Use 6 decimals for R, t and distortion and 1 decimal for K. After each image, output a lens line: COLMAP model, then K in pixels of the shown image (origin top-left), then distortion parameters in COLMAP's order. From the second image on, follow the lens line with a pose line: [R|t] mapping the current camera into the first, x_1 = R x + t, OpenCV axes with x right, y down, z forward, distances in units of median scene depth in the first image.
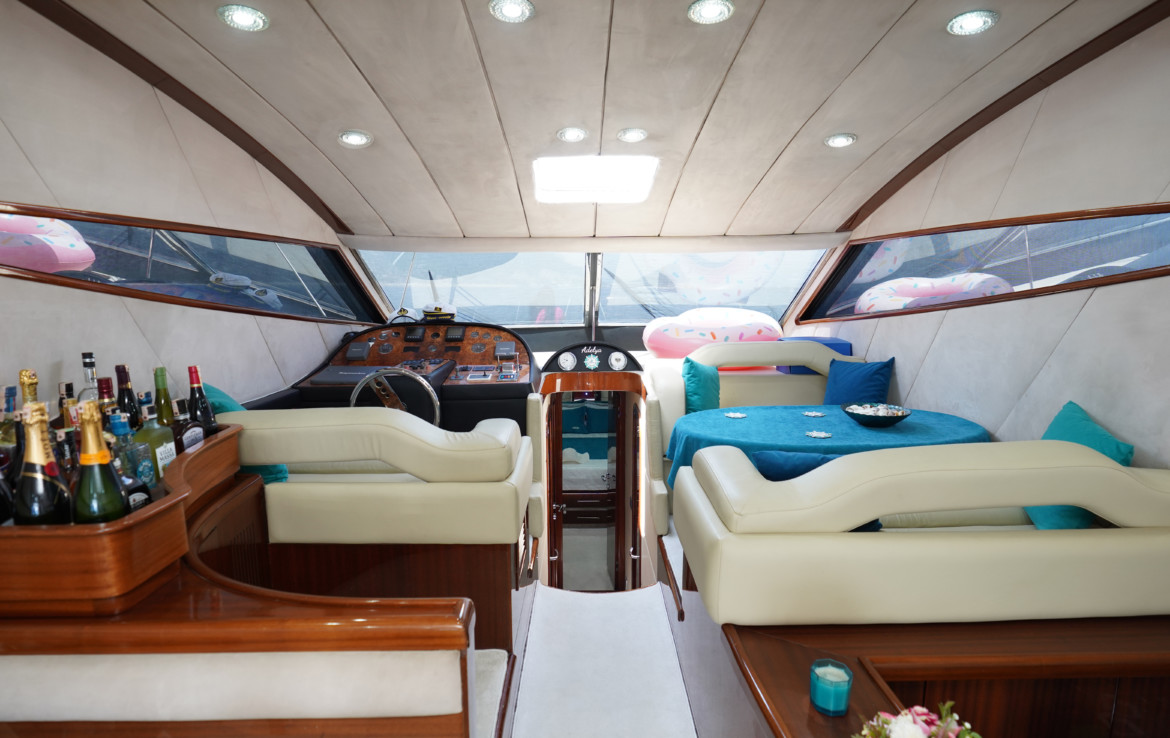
lens RADIAL K [[618.6, 0, 585.0], [0, 618.6, 369.0], [0, 0, 1]] dist [-0.023729, -0.000231]
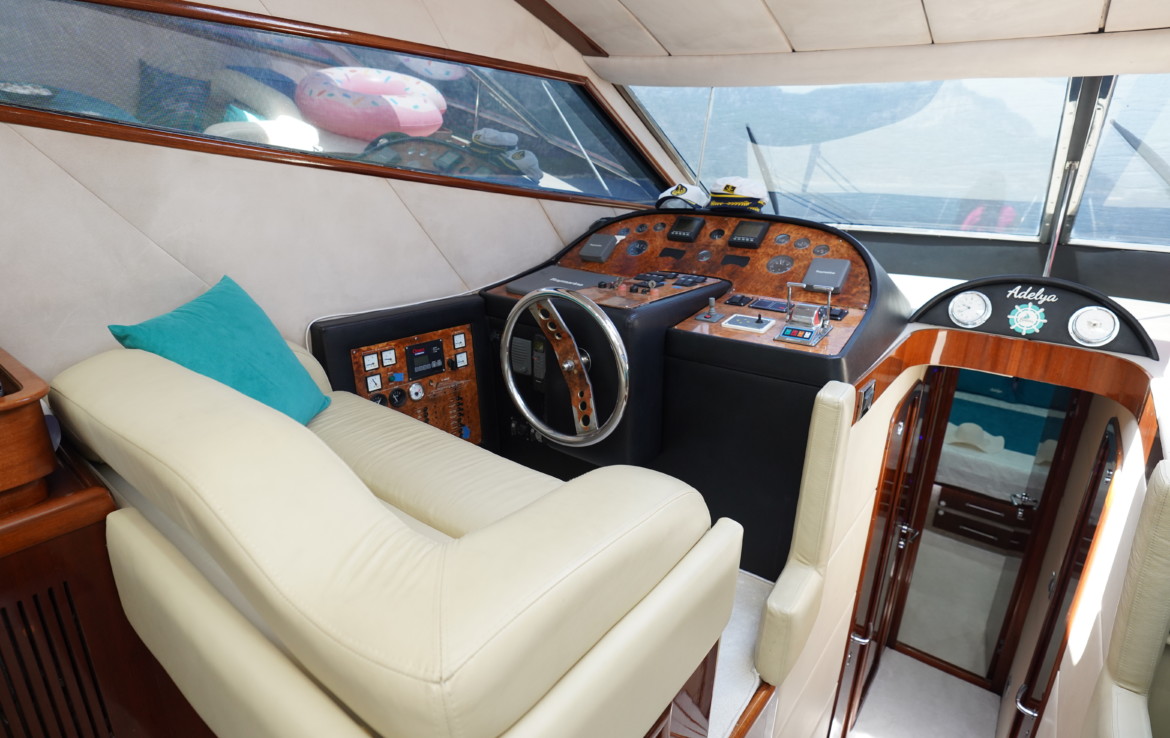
lens RADIAL K [[611.5, 0, 584.3], [0, 611.5, 363.5], [0, 0, 1]] dist [-0.023592, 0.001182]
pose [[0.784886, 0.212501, -0.582063, 0.023834], [-0.112365, 0.972594, 0.203558, -0.038107], [0.609367, -0.094366, 0.787253, 0.450474]]
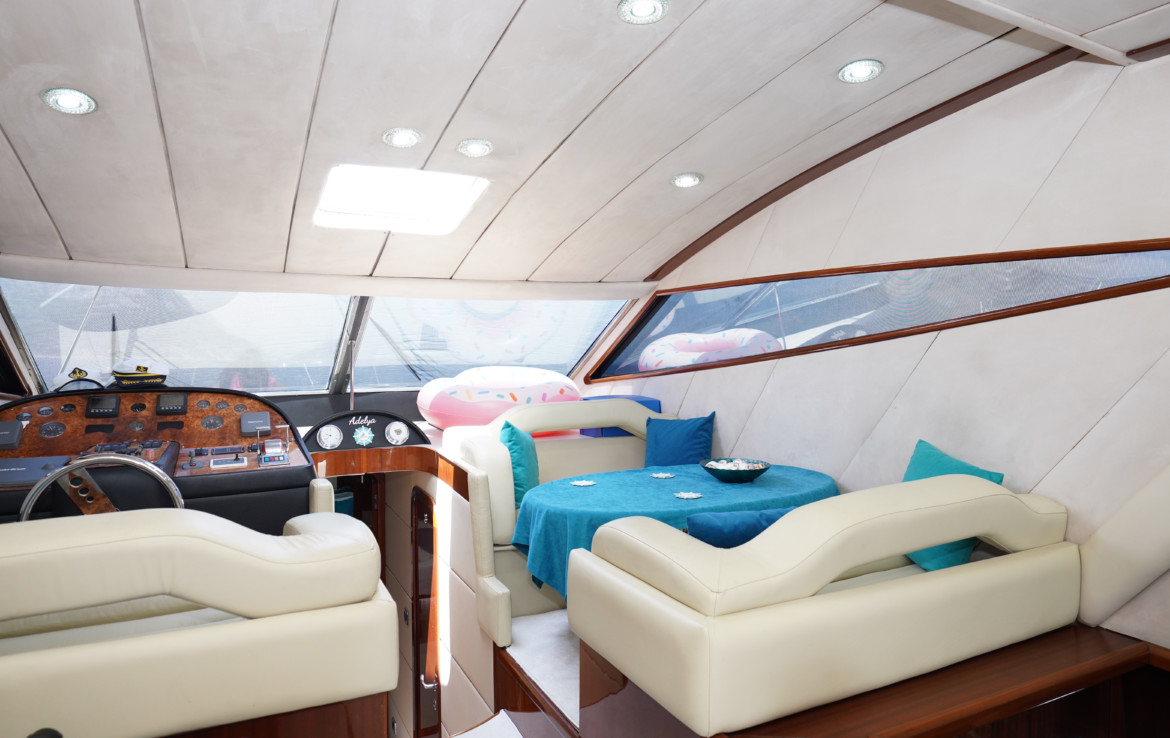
lens RADIAL K [[712.2, 0, 585.0], [0, 712.2, 369.0], [0, 0, 1]] dist [-0.014021, -0.001450]
pose [[0.898162, -0.011340, 0.439517, -0.142098], [0.059893, 0.993504, -0.096760, 0.008718], [-0.435565, 0.113230, 0.893007, 0.084337]]
